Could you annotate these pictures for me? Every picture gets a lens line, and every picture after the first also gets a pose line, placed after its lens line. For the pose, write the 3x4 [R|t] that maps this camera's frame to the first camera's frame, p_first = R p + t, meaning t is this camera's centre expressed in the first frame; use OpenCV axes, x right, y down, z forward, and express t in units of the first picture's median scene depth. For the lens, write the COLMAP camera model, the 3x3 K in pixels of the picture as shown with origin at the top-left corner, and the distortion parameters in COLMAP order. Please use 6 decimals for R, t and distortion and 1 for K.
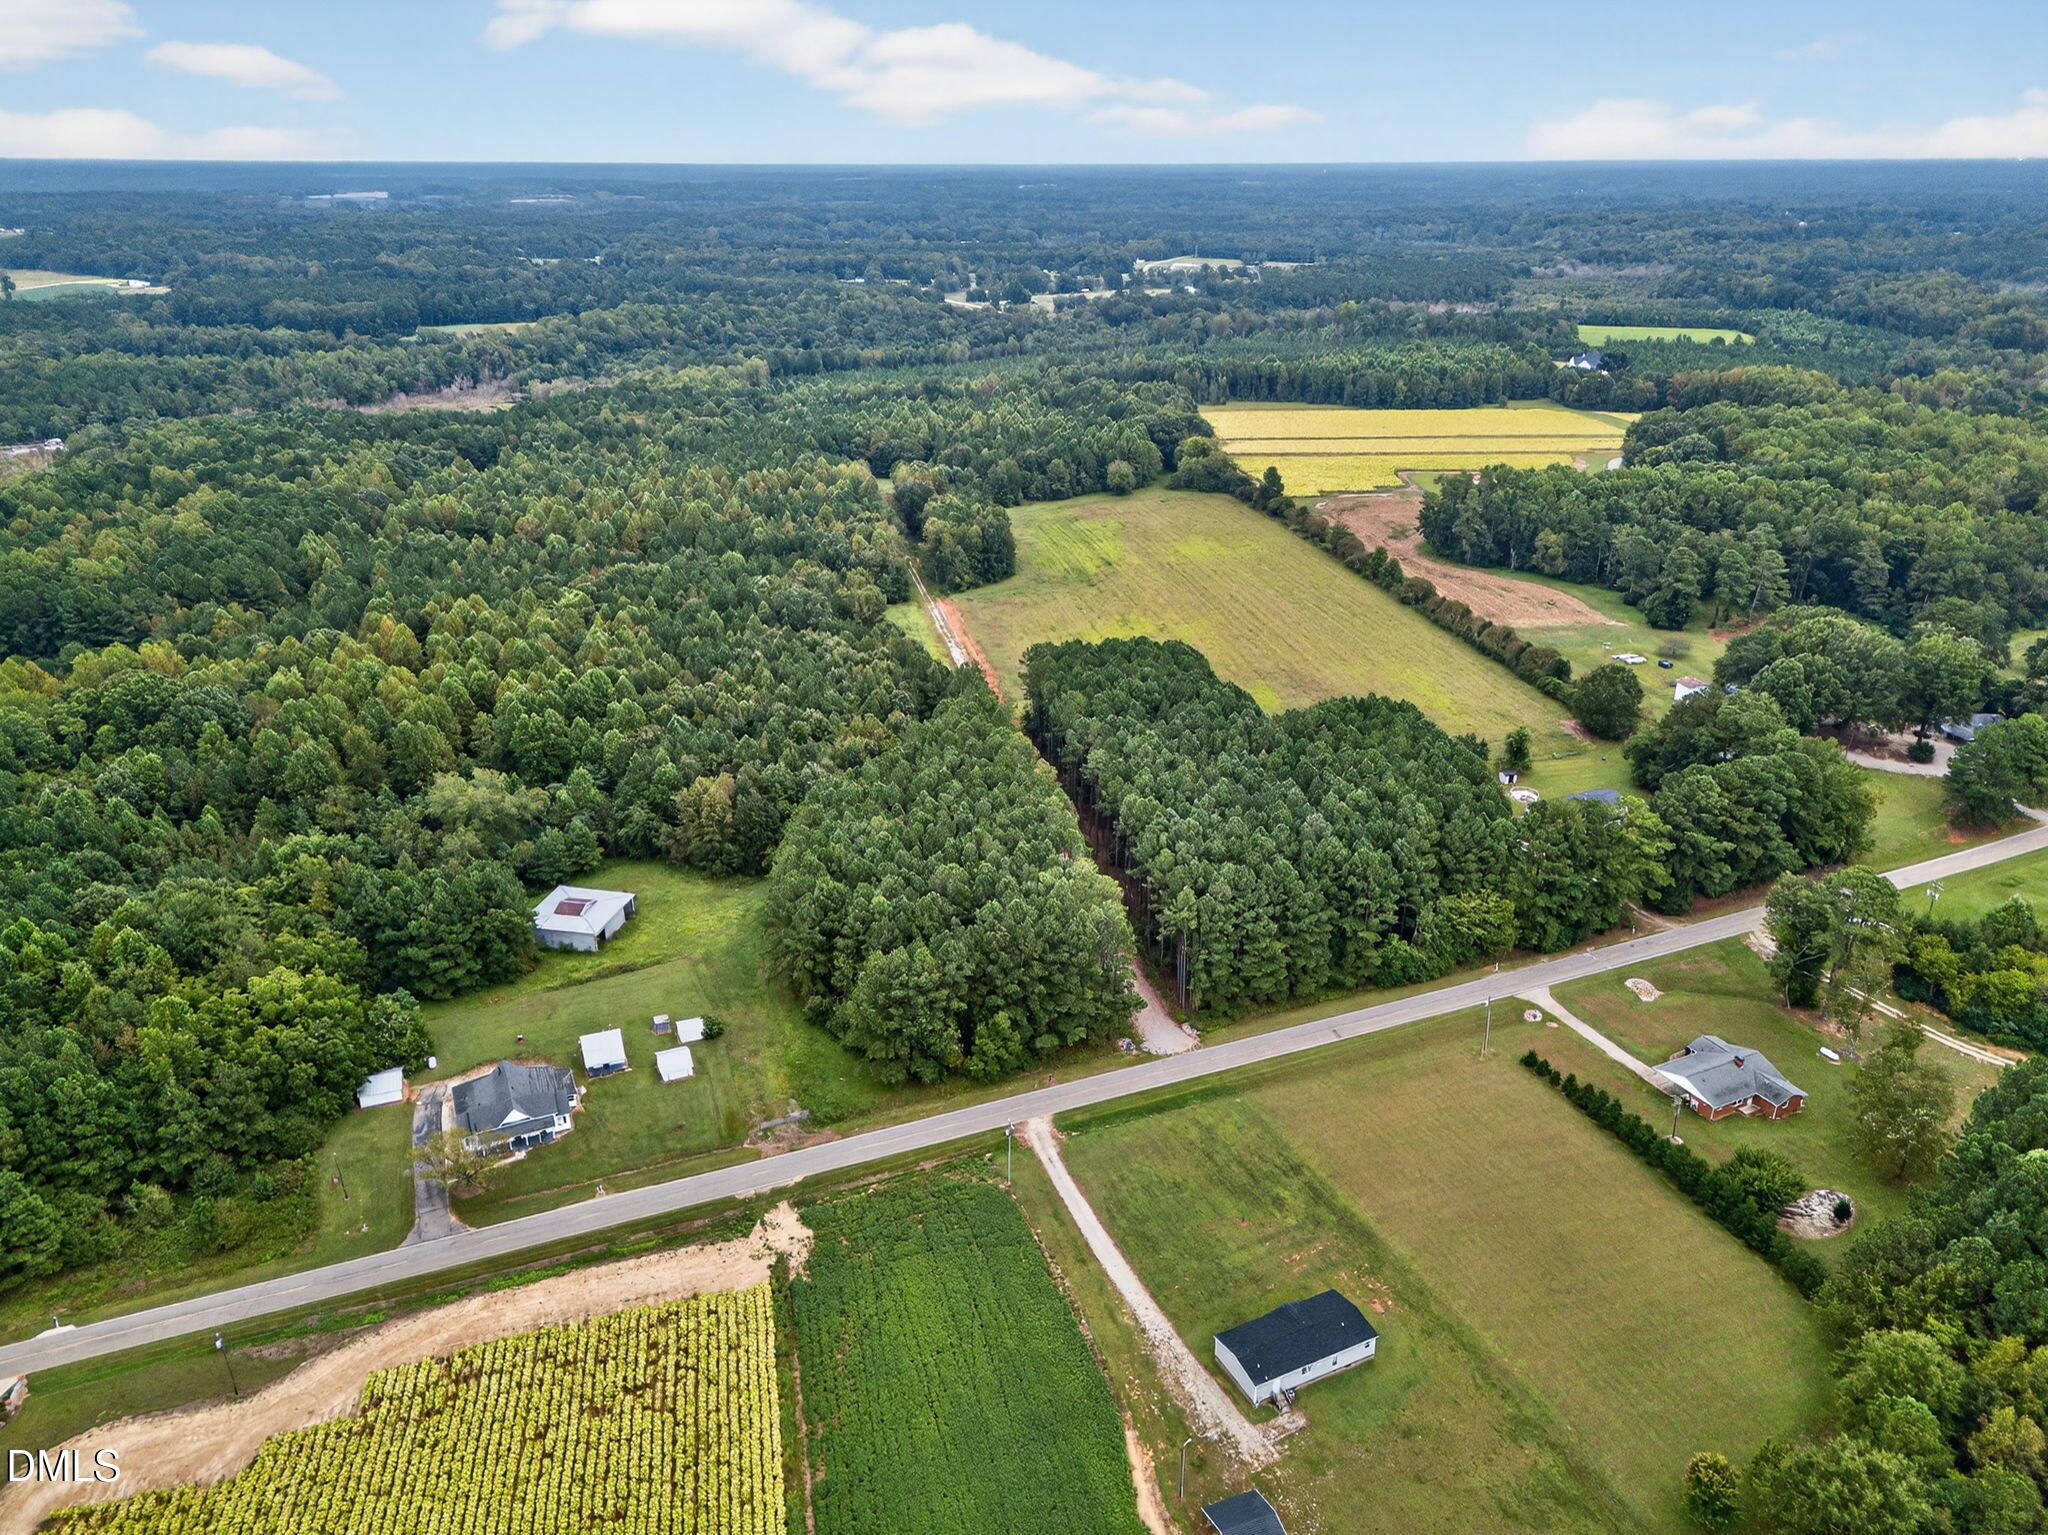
lens RADIAL K [[1442.5, 0, 1028.6], [0, 1442.5, 780.9], [0, 0, 1]] dist [0.067996, -0.050763]
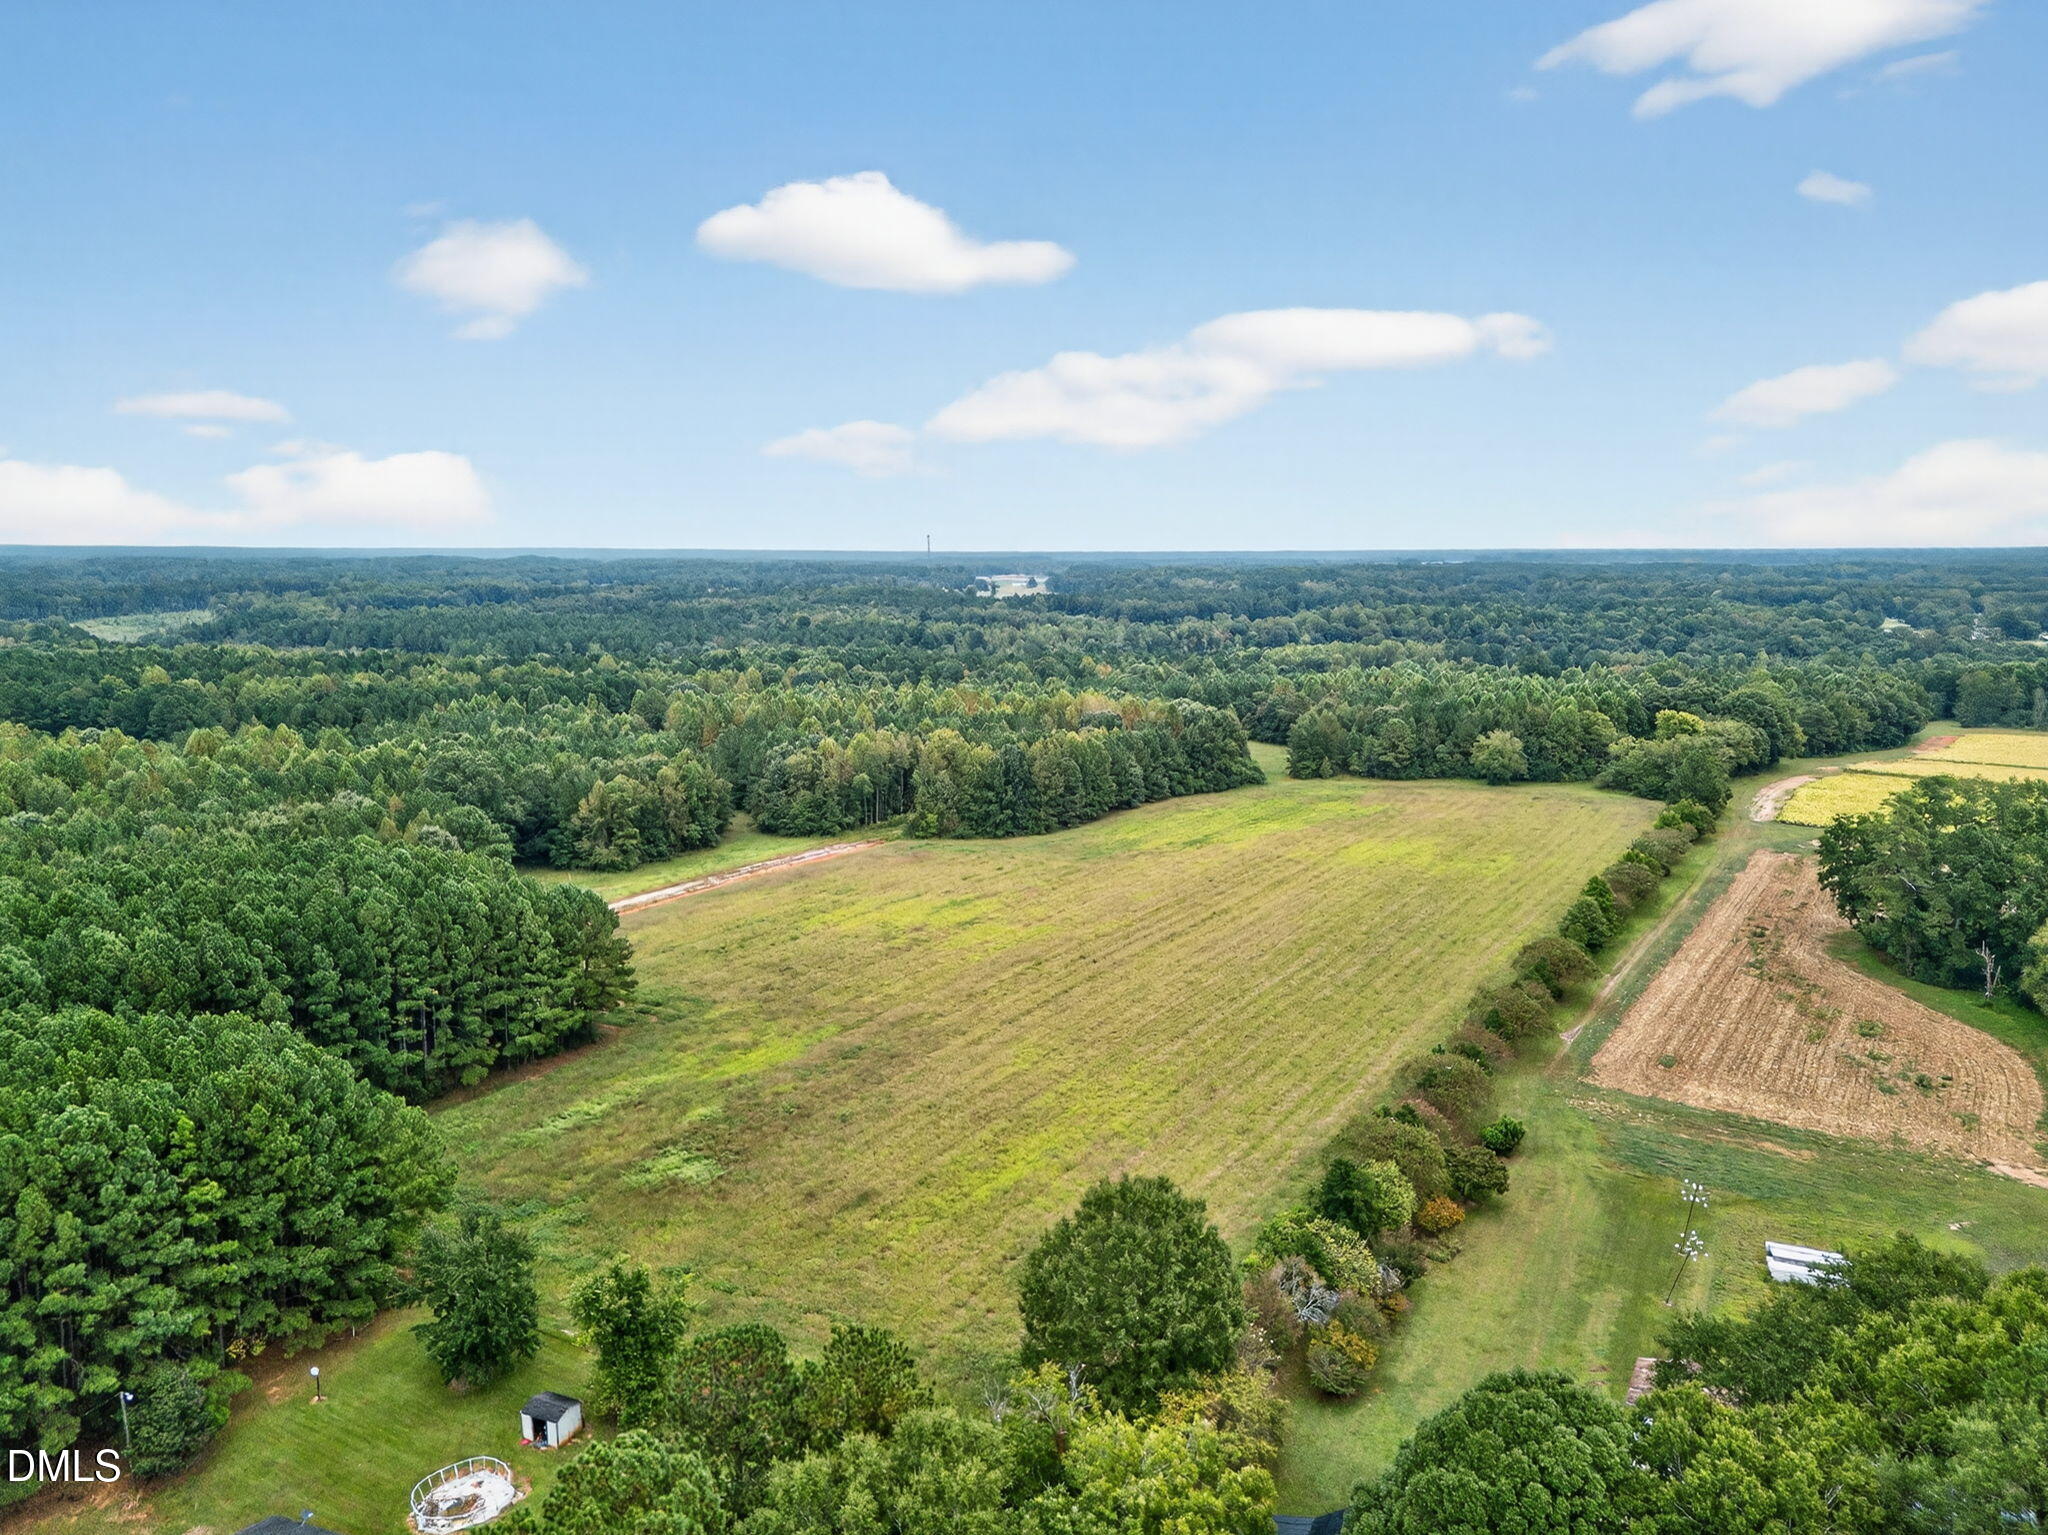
lens RADIAL K [[1442.5, 0, 1028.6], [0, 1442.5, 780.9], [0, 0, 1]] dist [0.067996, -0.050763]
pose [[0.729796, 0.109436, -0.674849, 0.626574], [-0.271073, 0.952516, -0.138681, -0.120084], [0.627628, 0.284143, 0.724808, 0.839446]]
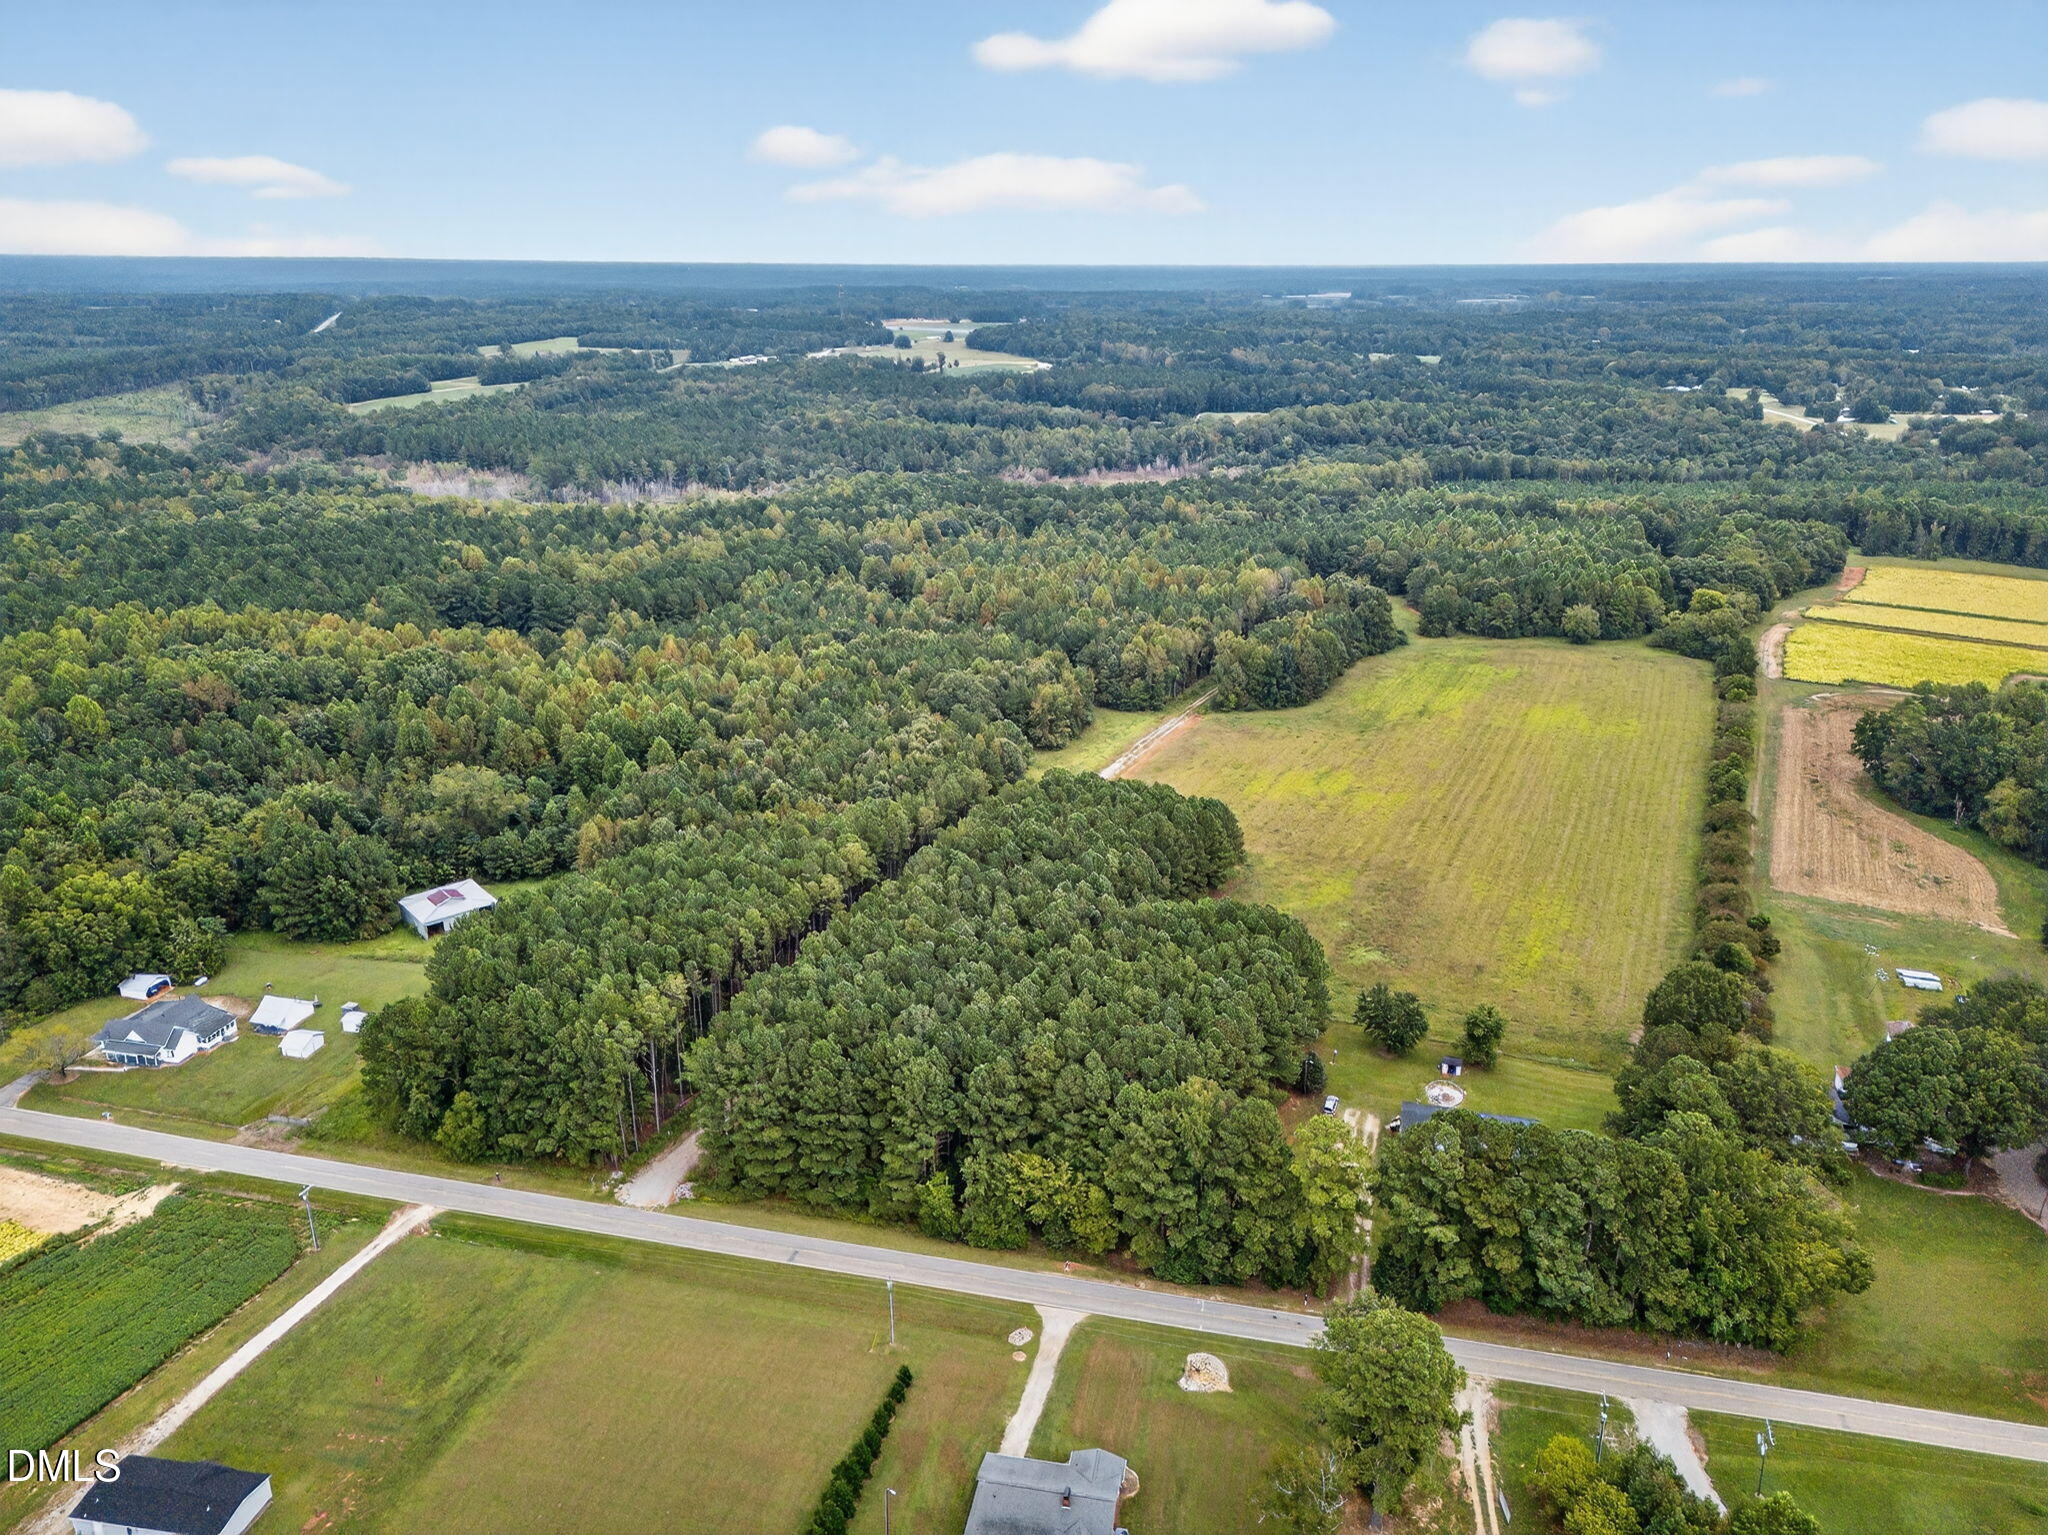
lens RADIAL K [[1442.5, 0, 1028.6], [0, 1442.5, 780.9], [0, 0, 1]] dist [0.067996, -0.050763]
pose [[0.799594, 0.205818, -0.564170, 0.574840], [-0.239348, 0.970819, 0.014944, -0.108512], [0.550783, 0.123083, 0.825523, 0.262778]]
